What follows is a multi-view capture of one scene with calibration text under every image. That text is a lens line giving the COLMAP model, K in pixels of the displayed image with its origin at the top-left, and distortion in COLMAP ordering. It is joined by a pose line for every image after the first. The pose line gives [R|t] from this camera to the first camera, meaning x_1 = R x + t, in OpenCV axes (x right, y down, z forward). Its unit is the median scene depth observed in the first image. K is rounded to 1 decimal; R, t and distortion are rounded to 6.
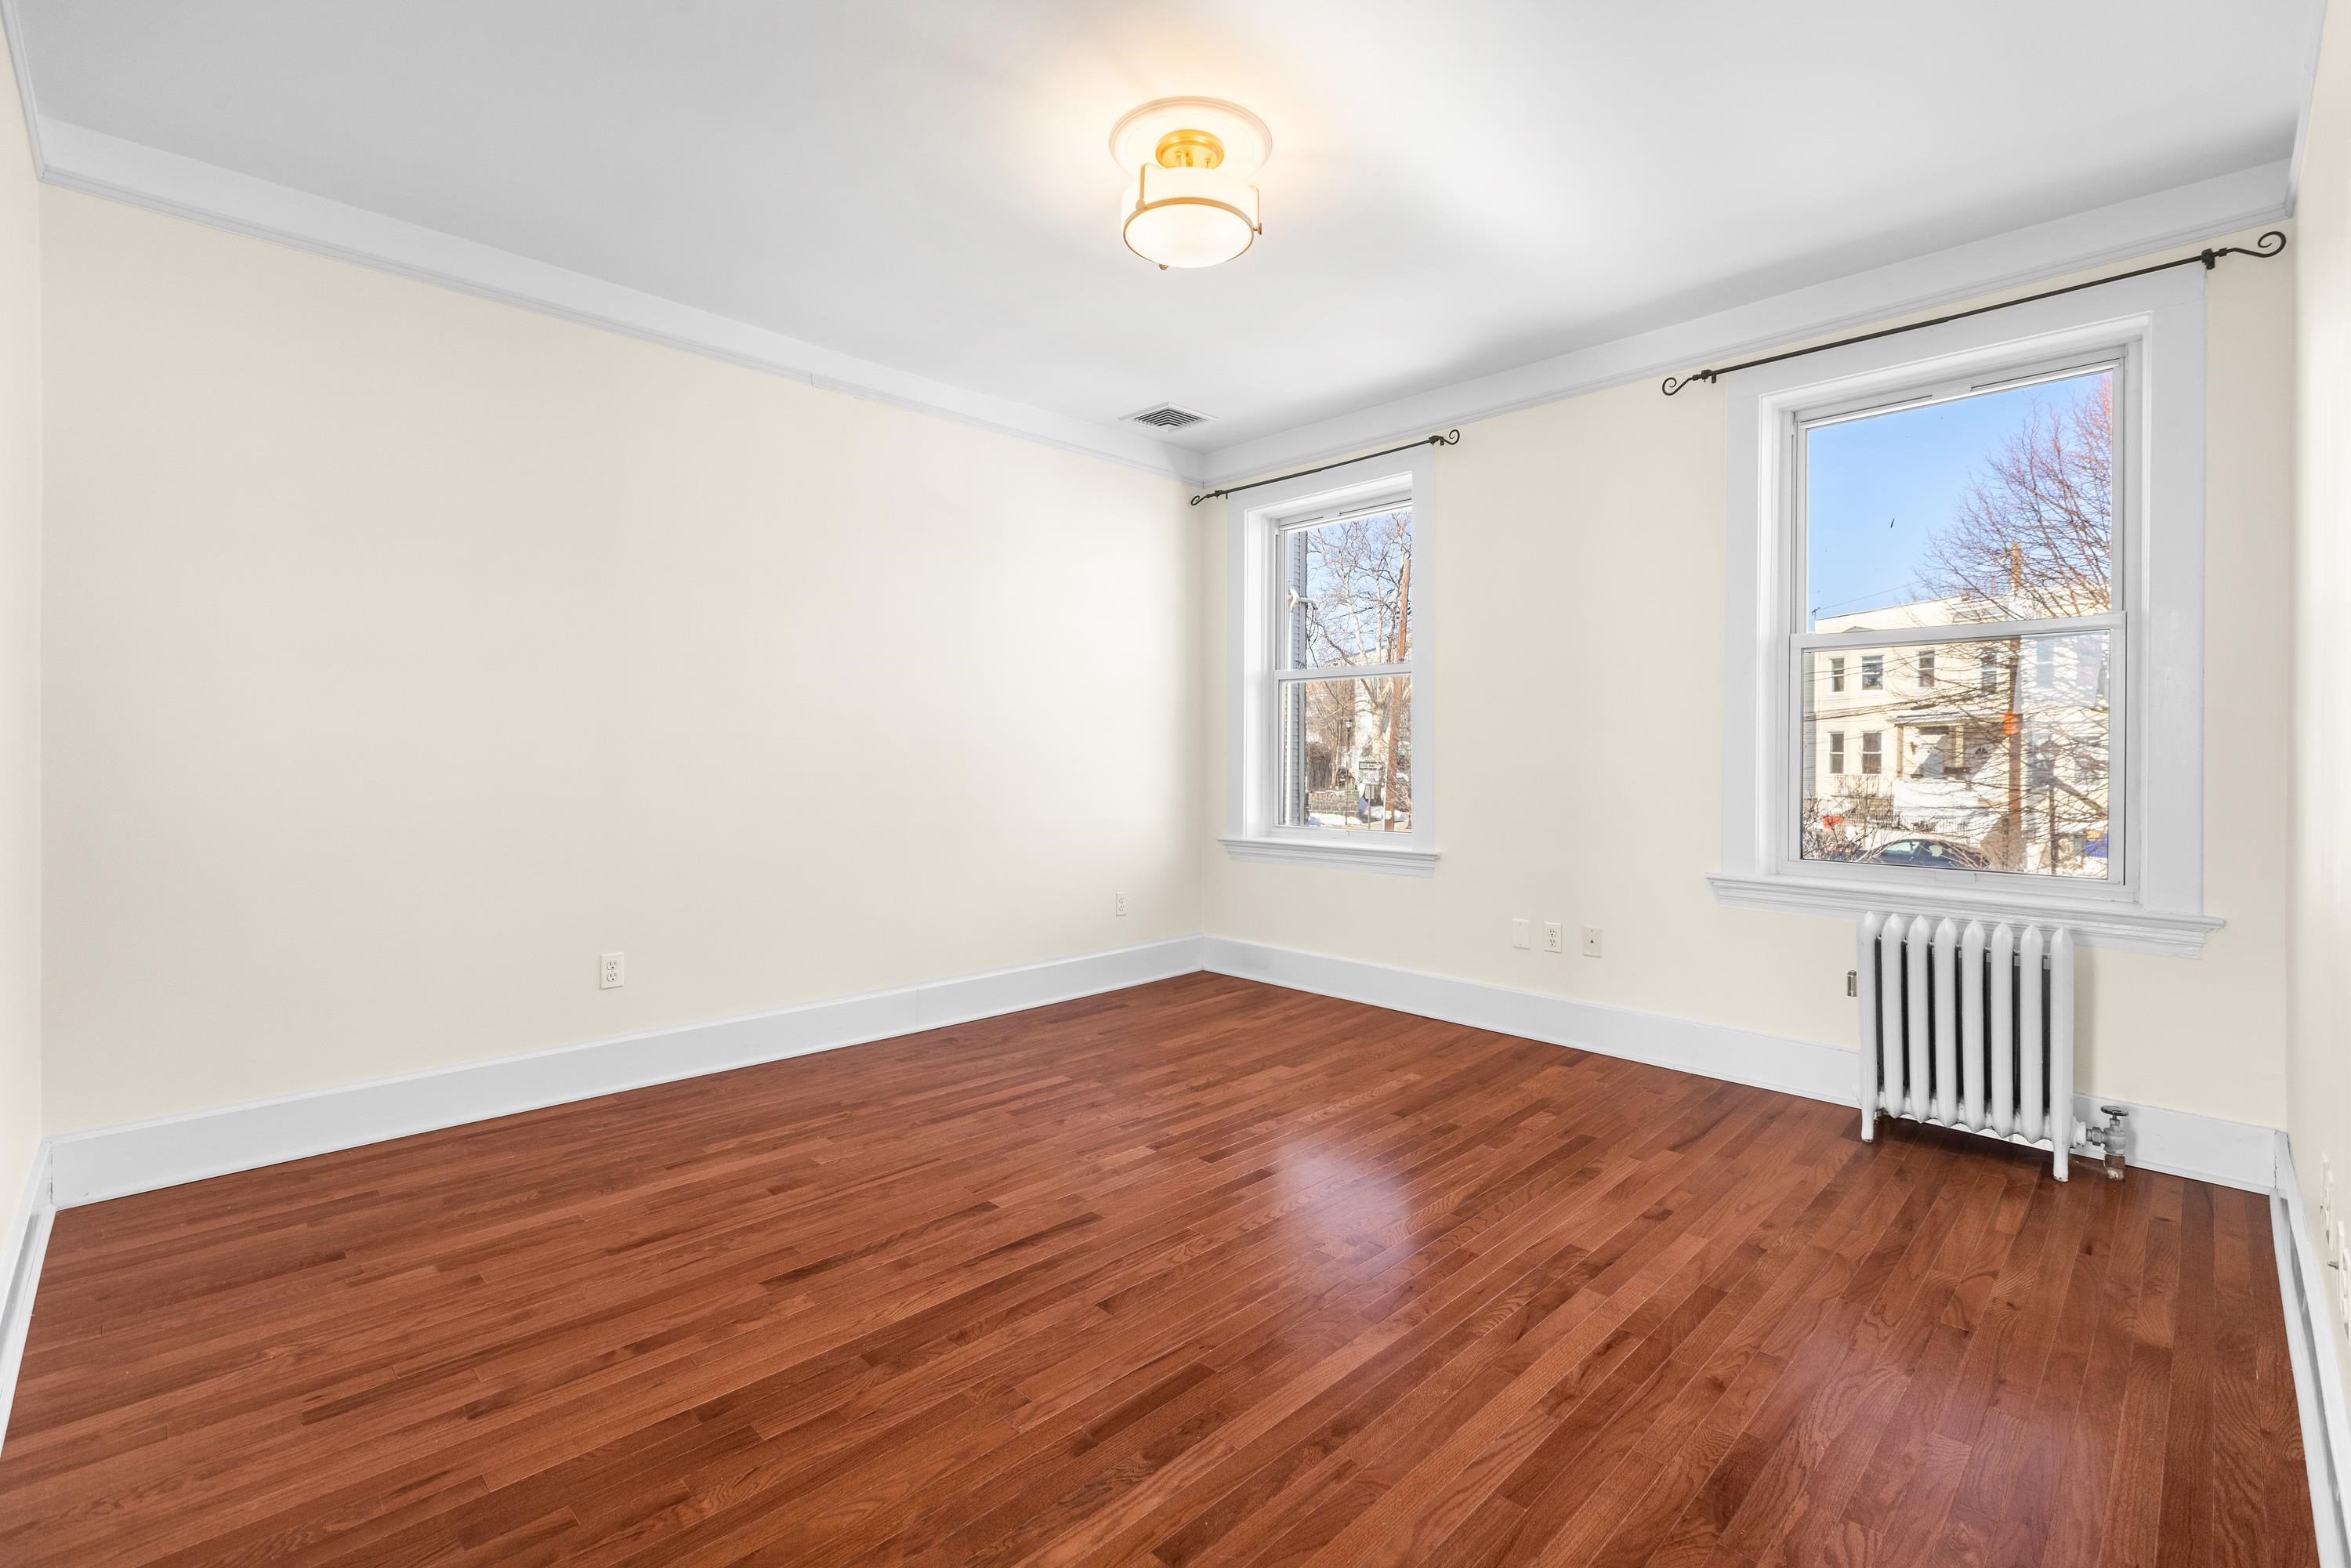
lens RADIAL K [[1054.8, 0, 1169.9], [0, 1054.8, 759.6], [0, 0, 1]] dist [0.001649, 0.000061]
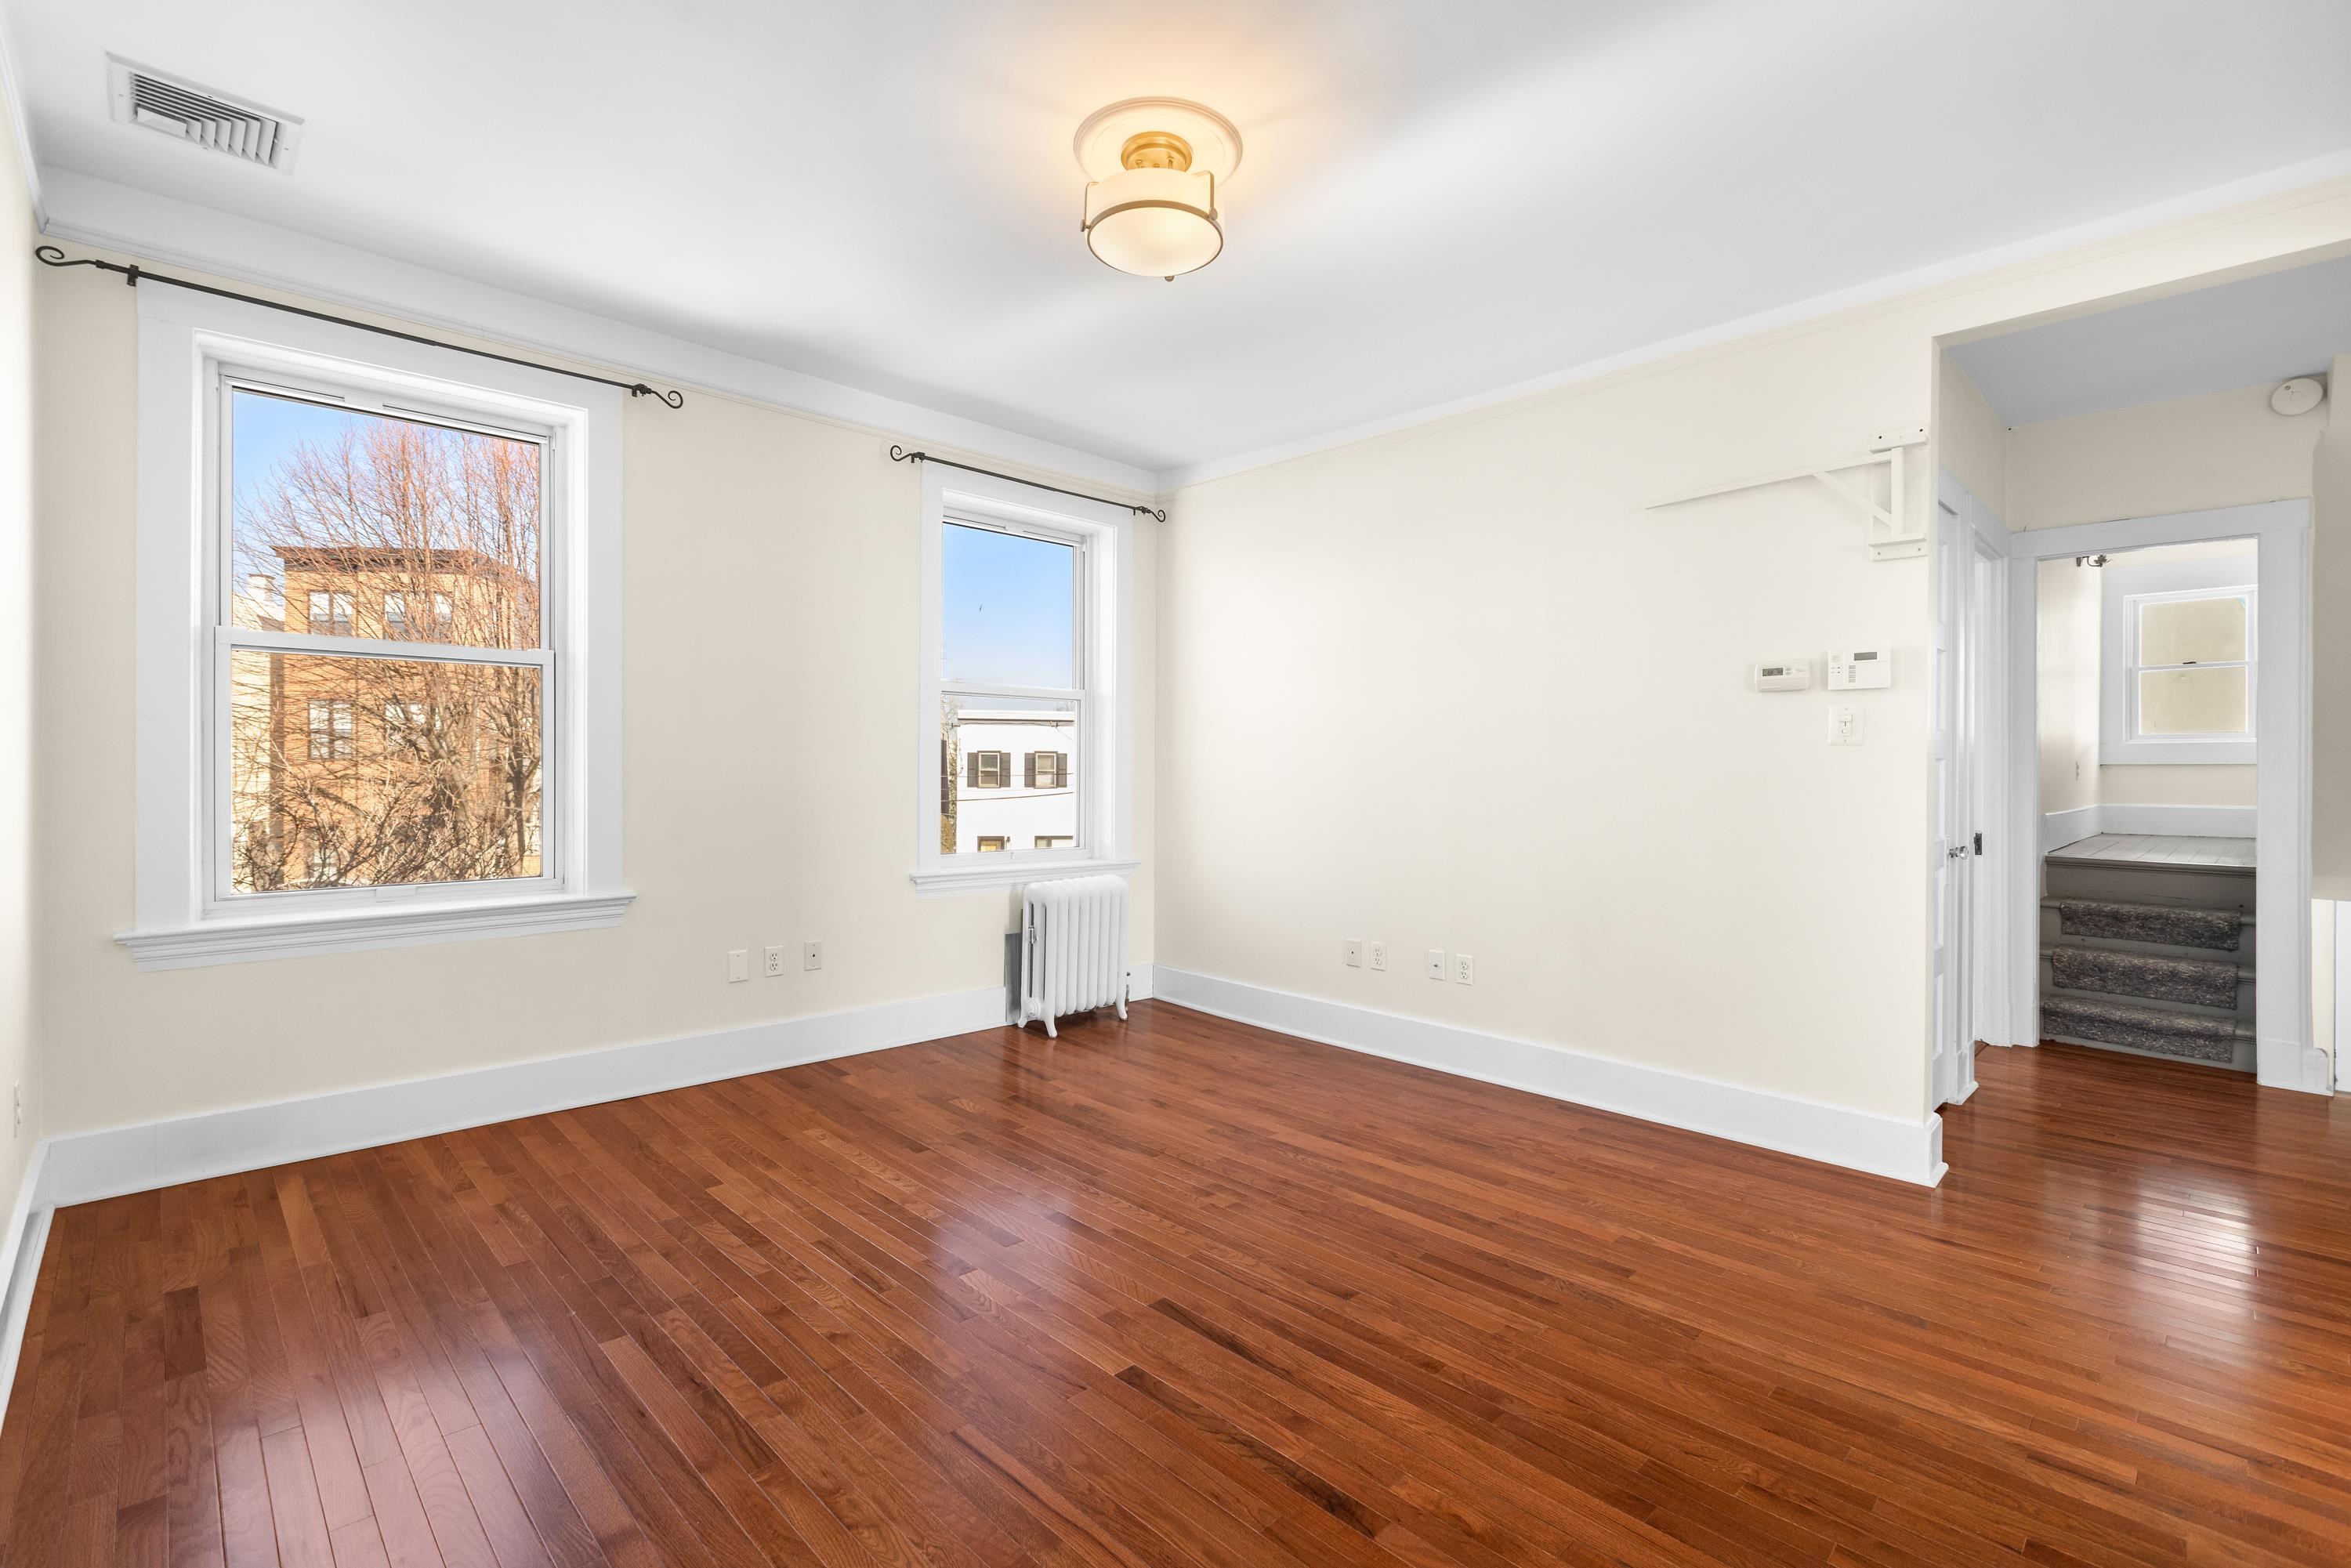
lens RADIAL K [[1054.8, 0, 1169.9], [0, 1054.8, 759.6], [0, 0, 1]] dist [0.001649, 0.000061]
pose [[0.007938, 0.007464, 0.999941, -1.012789], [-0.000887, 0.999972, -0.007457, -0.016619], [-0.999968, -0.000828, 0.007944, 1.042241]]
